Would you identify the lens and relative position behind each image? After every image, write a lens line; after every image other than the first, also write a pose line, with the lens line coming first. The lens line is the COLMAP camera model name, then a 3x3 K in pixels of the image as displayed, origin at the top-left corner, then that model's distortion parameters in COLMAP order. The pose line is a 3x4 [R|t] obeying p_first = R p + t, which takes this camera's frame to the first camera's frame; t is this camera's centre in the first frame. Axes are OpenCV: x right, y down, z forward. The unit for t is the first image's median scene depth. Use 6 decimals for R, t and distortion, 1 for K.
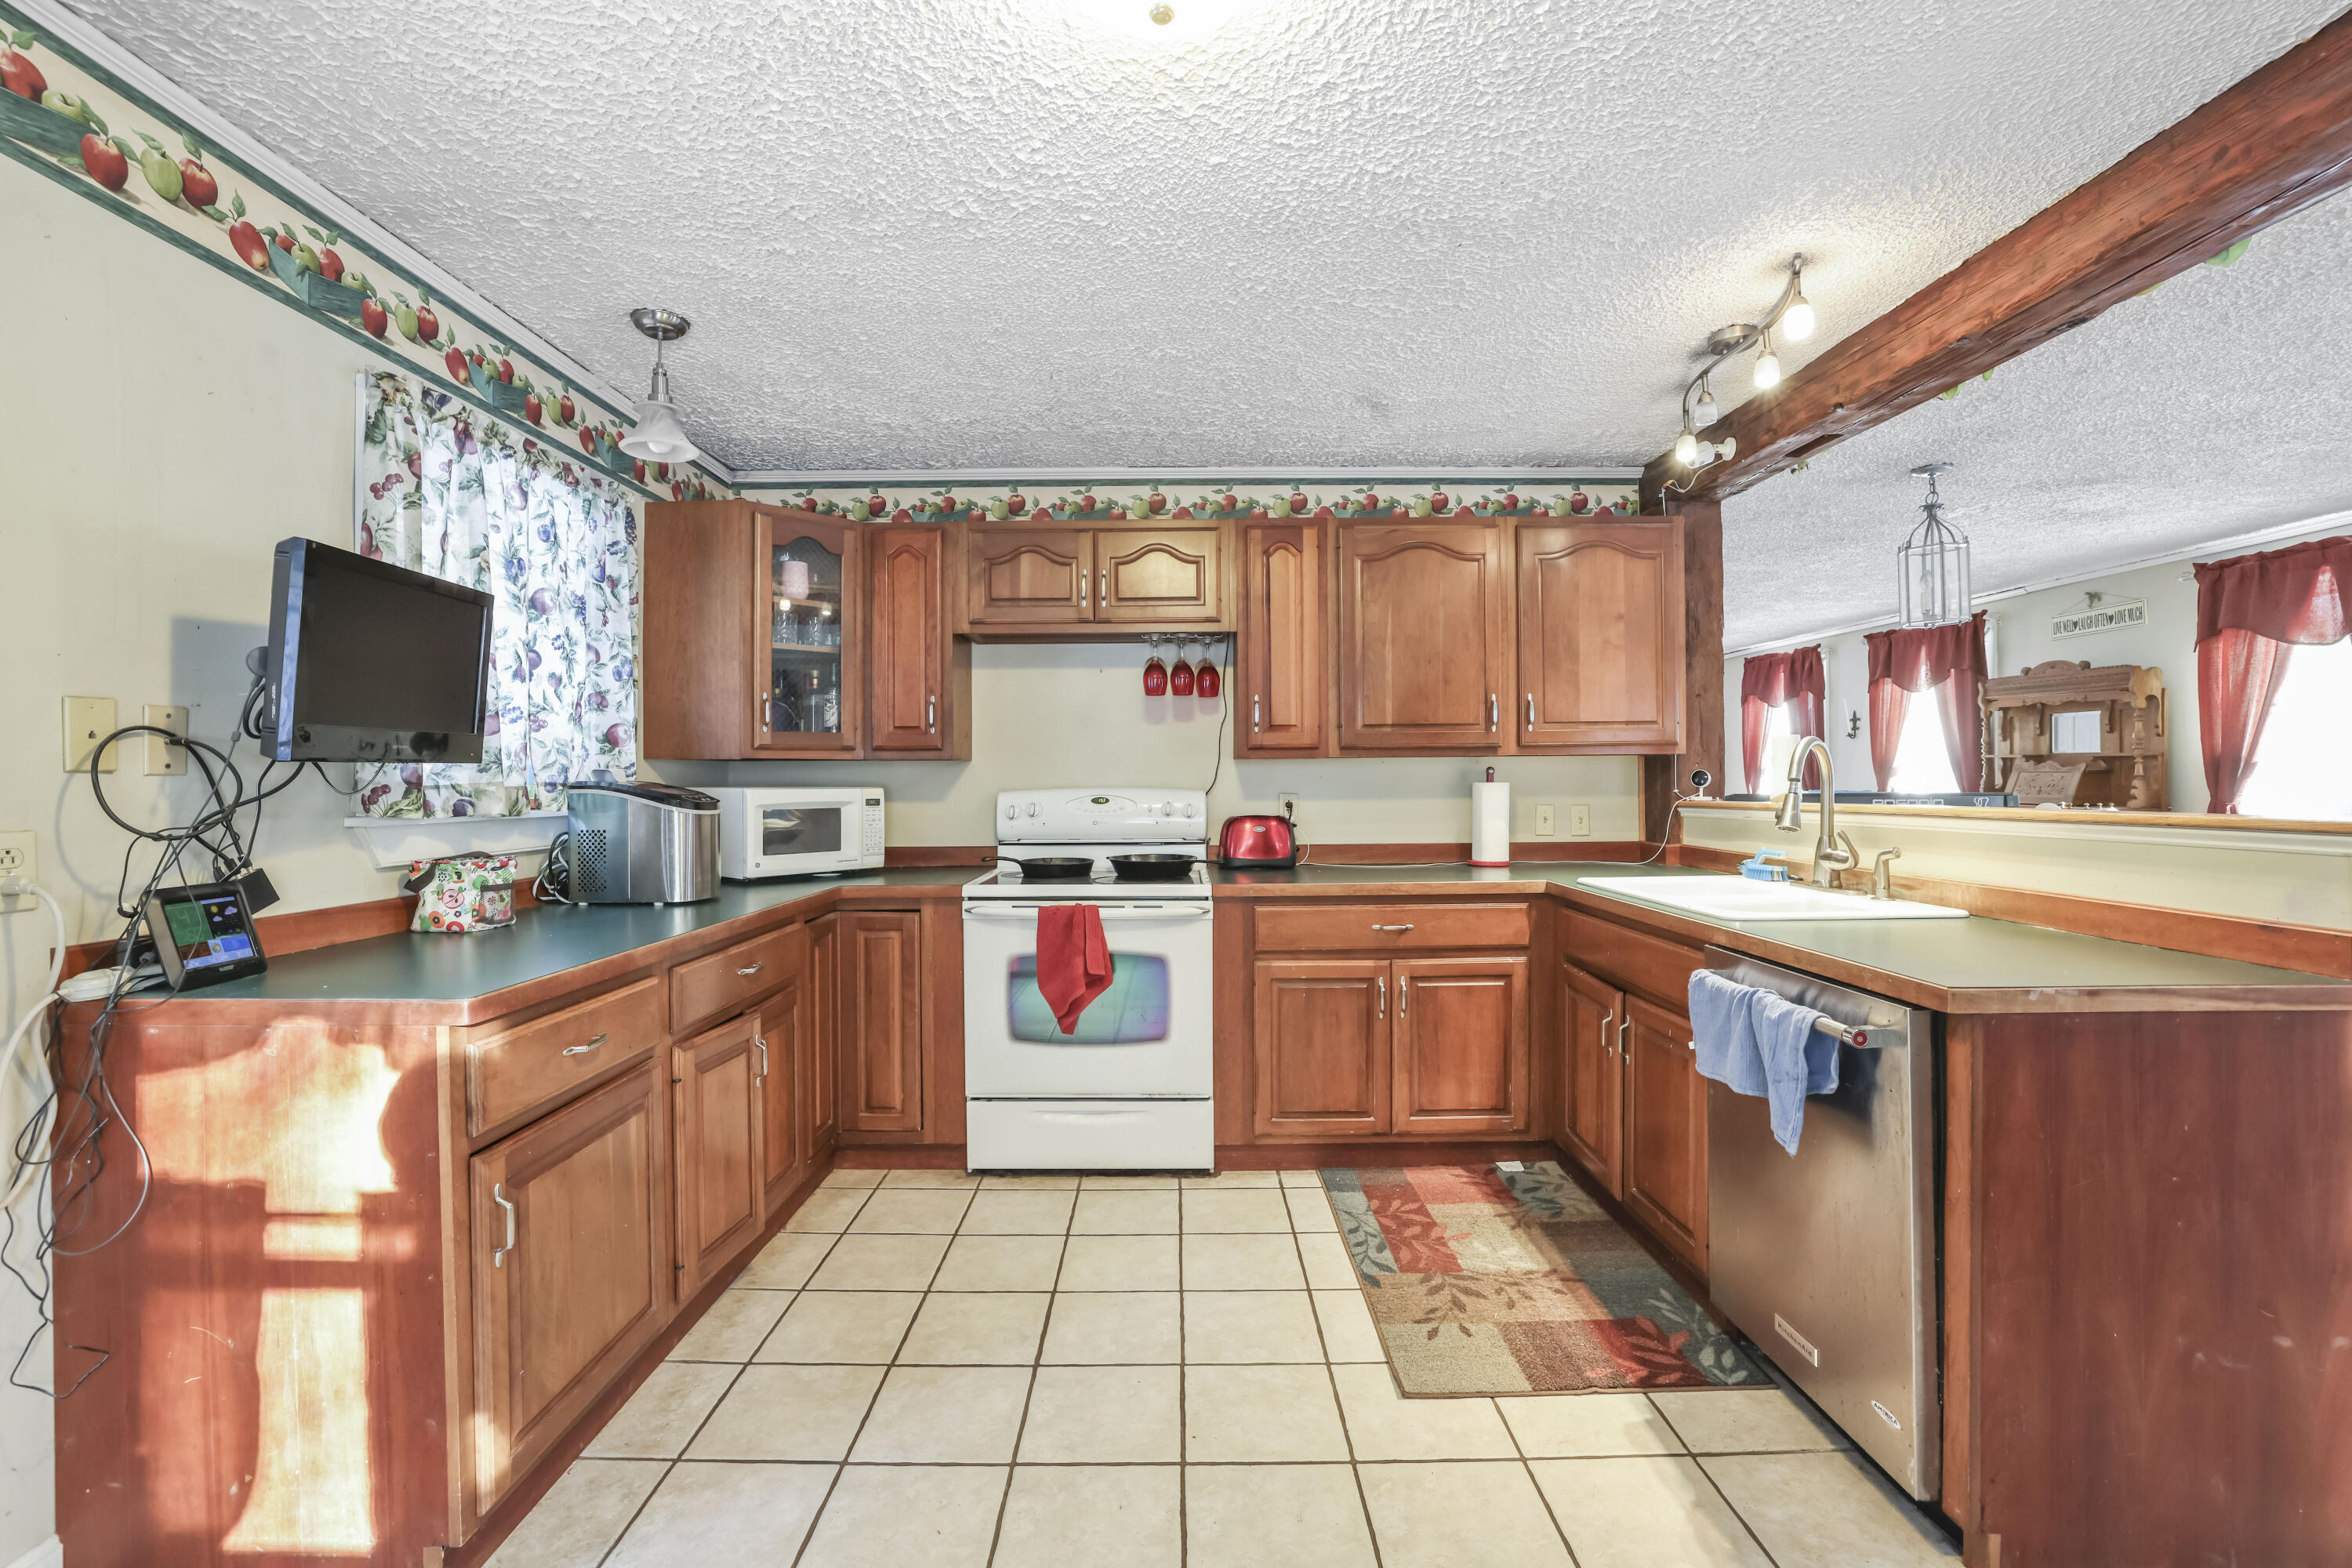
lens RADIAL K [[1002.3, 0, 1164.0], [0, 1002.3, 780.8], [0, 0, 1]] dist [-0.051387, 0.018387]
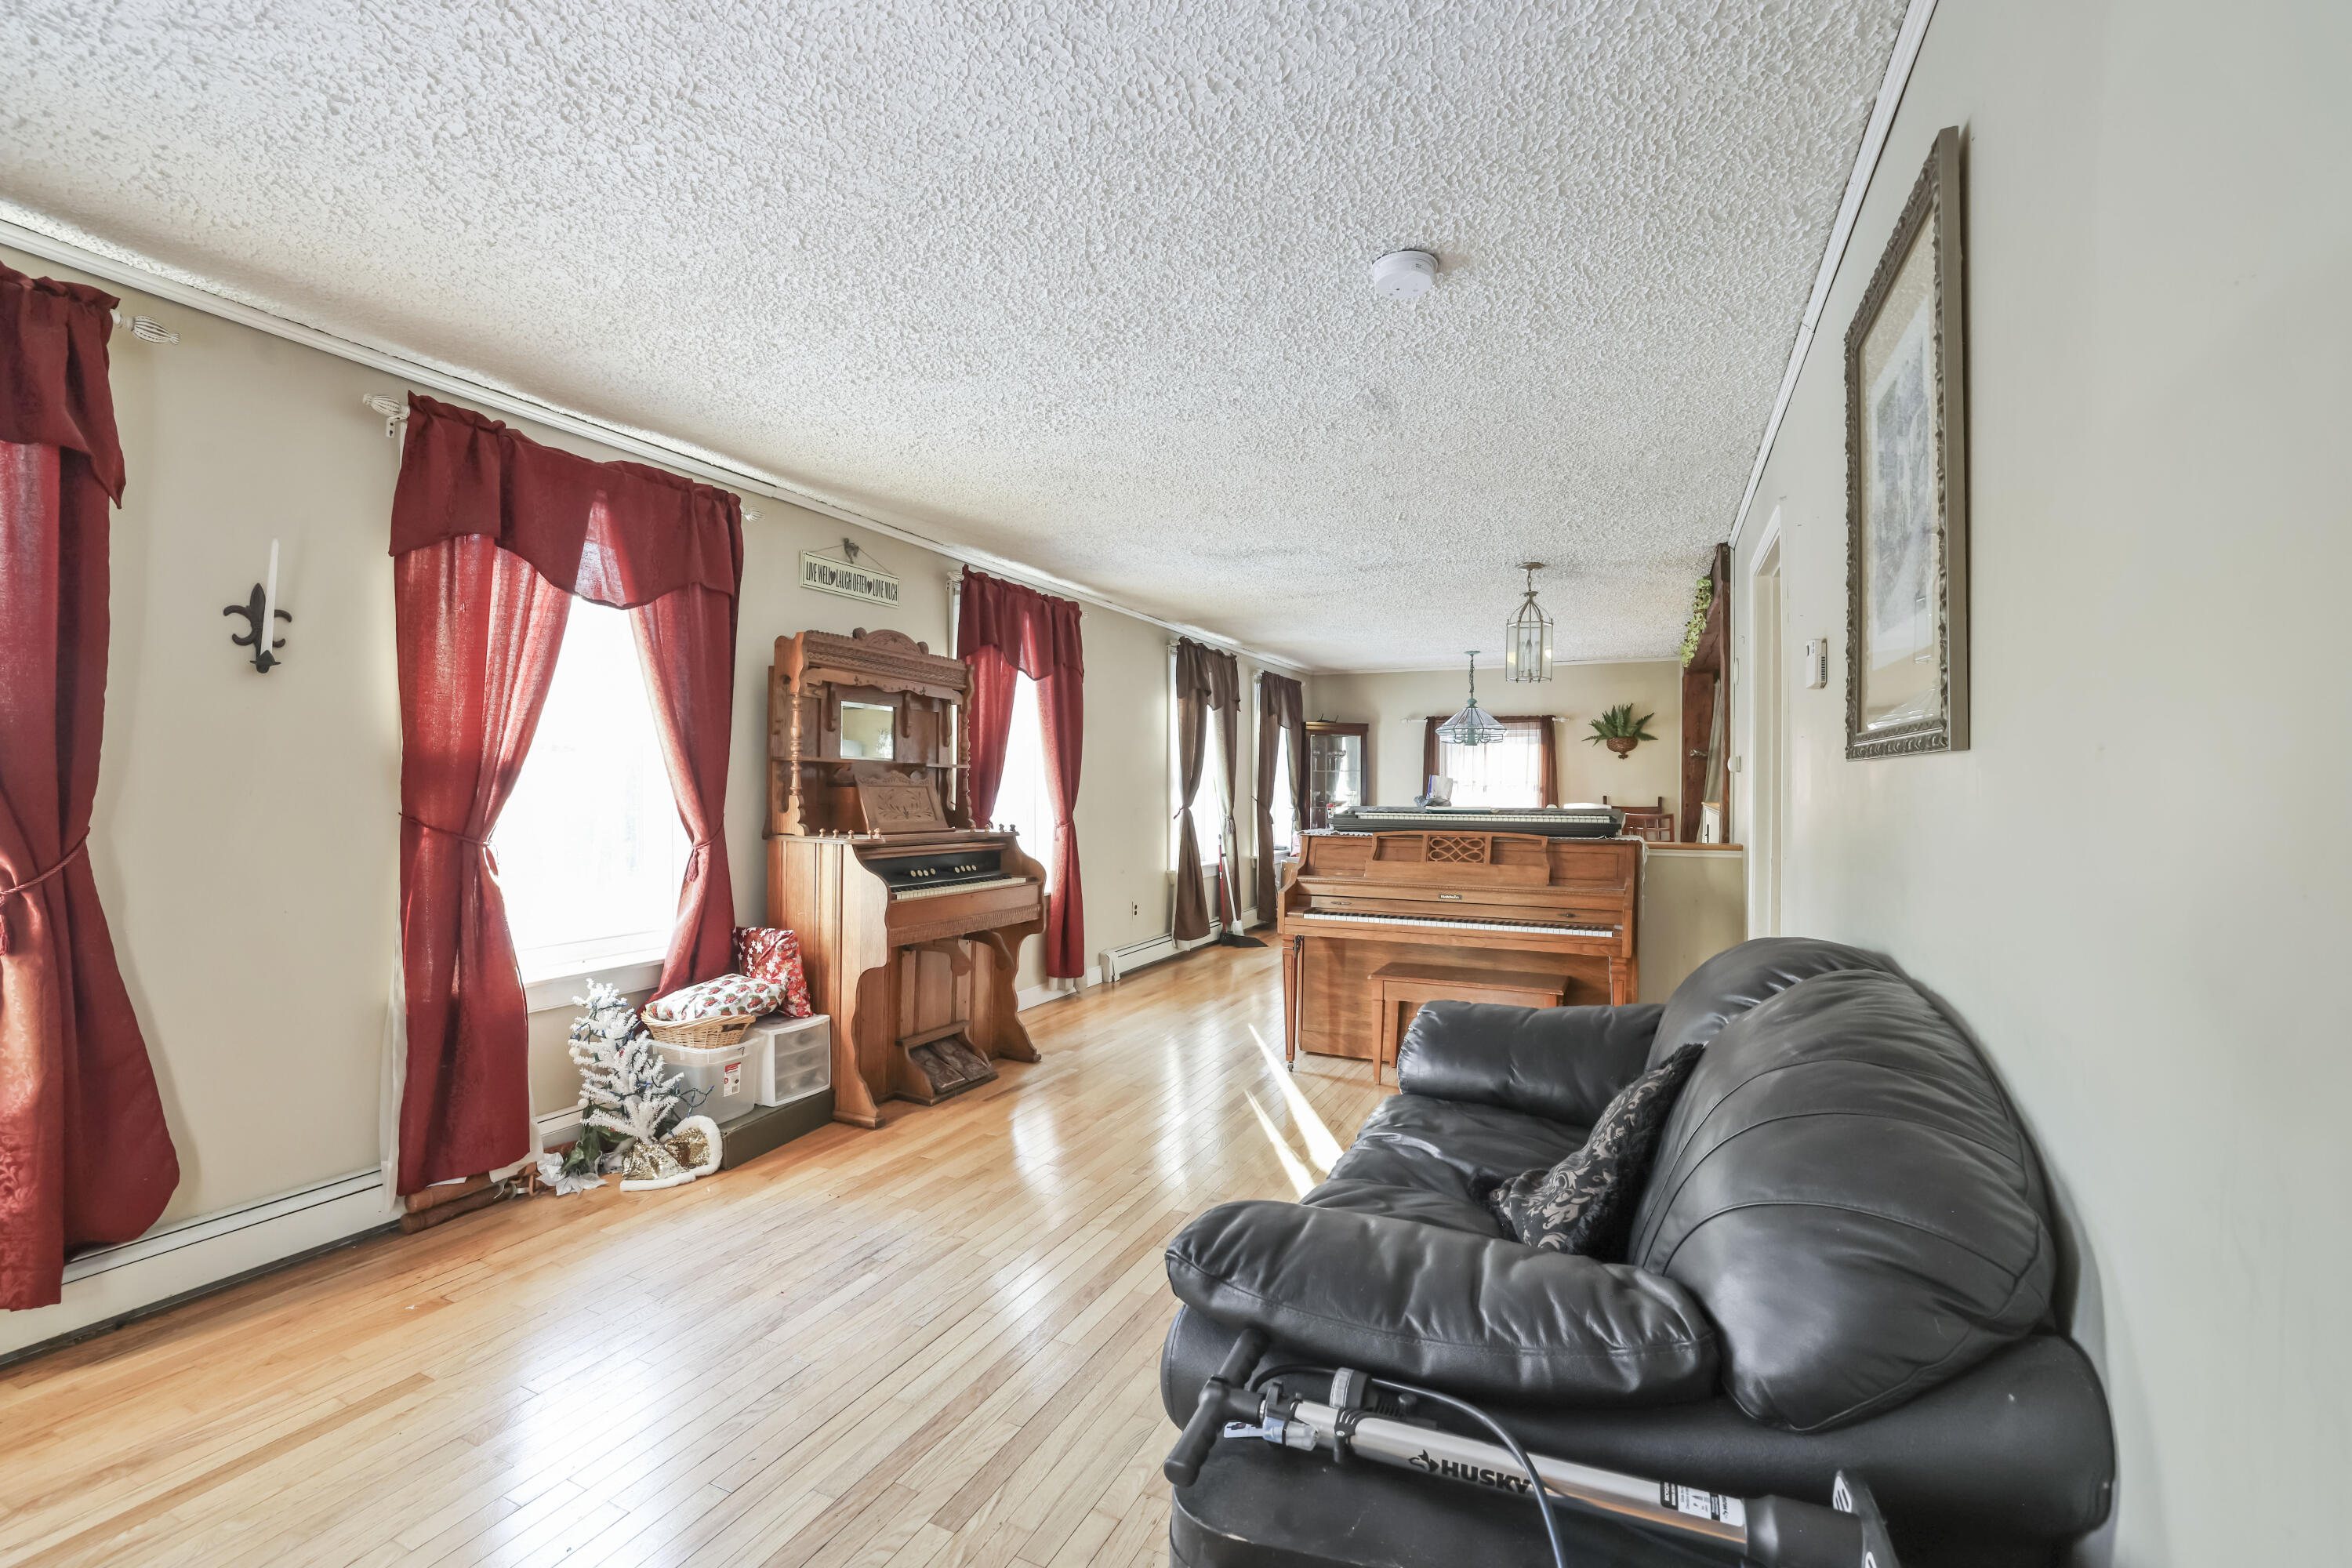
lens RADIAL K [[1002.3, 0, 1164.0], [0, 1002.3, 780.8], [0, 0, 1]] dist [-0.051387, 0.018387]
pose [[-0.905119, 0.004739, 0.425133, 0.785901], [0.002469, 0.999980, -0.005890, -0.014615], [-0.425152, -0.004282, -0.905112, 2.941678]]
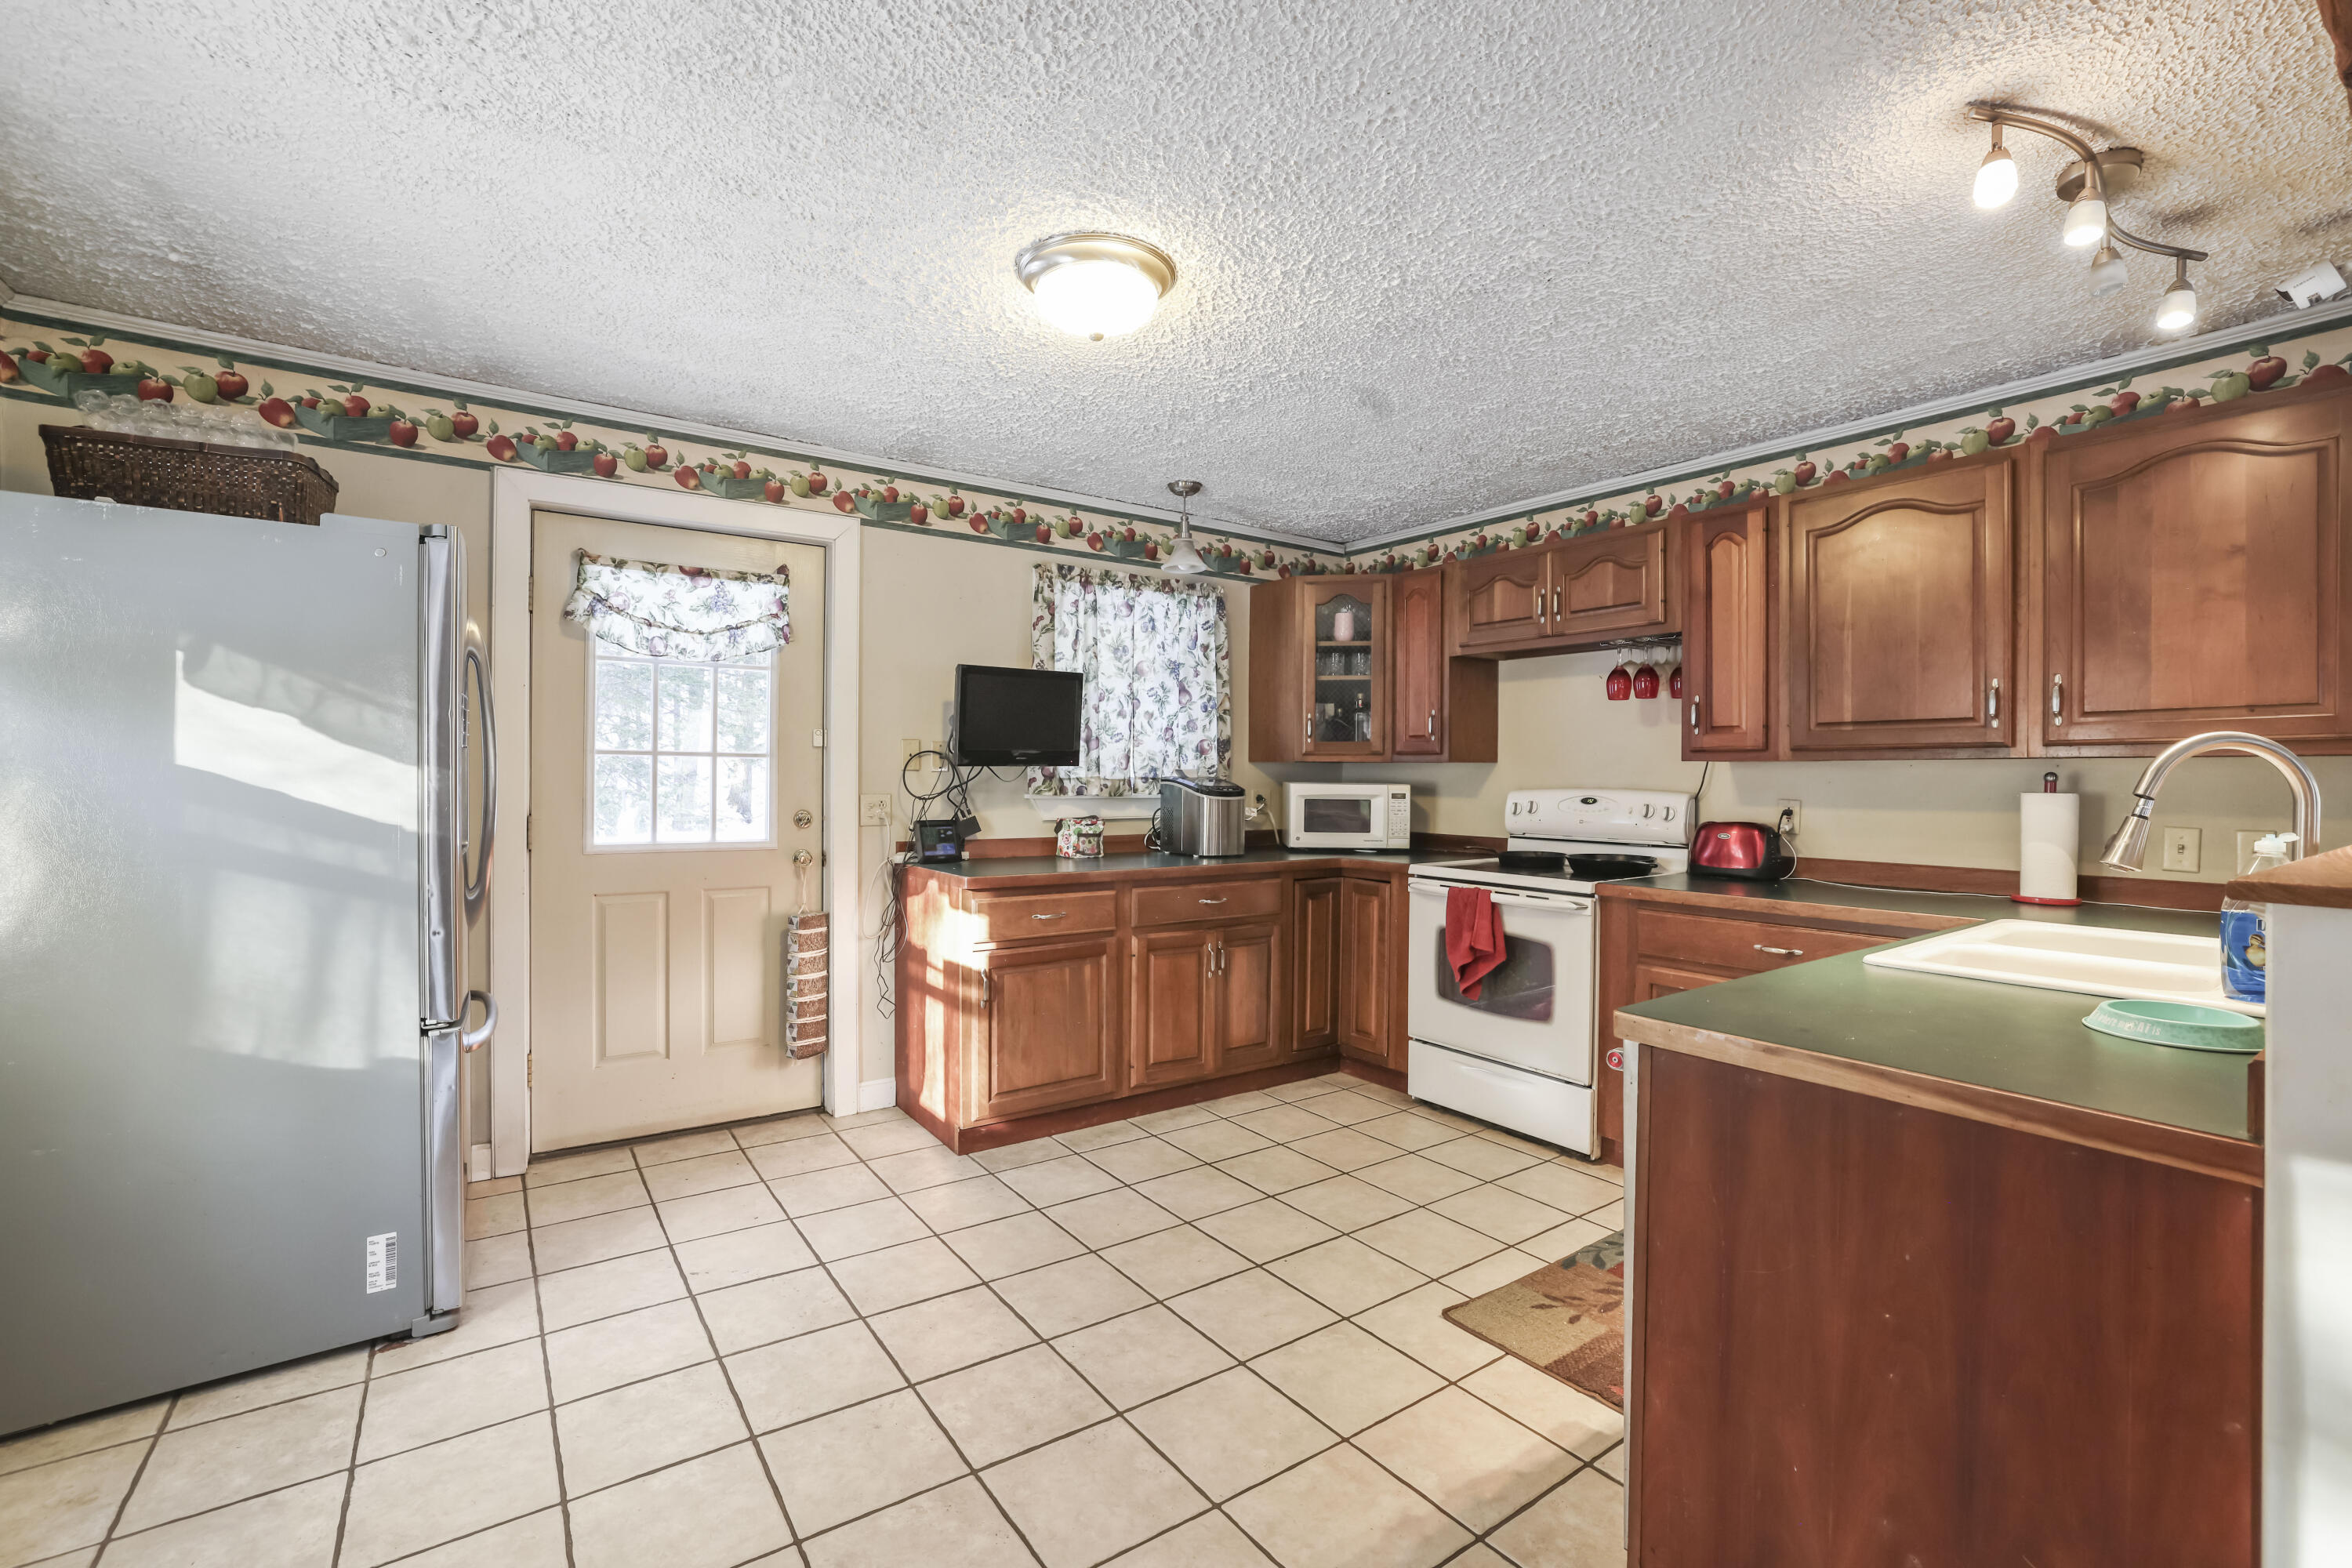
lens RADIAL K [[1002.3, 0, 1164.0], [0, 1002.3, 780.8], [0, 0, 1]] dist [-0.051387, 0.018387]
pose [[0.579830, 0.016225, -0.814576, 0.631678], [-0.012171, 0.999863, 0.011253, -0.009306], [0.814647, 0.003389, 0.579948, 0.034949]]
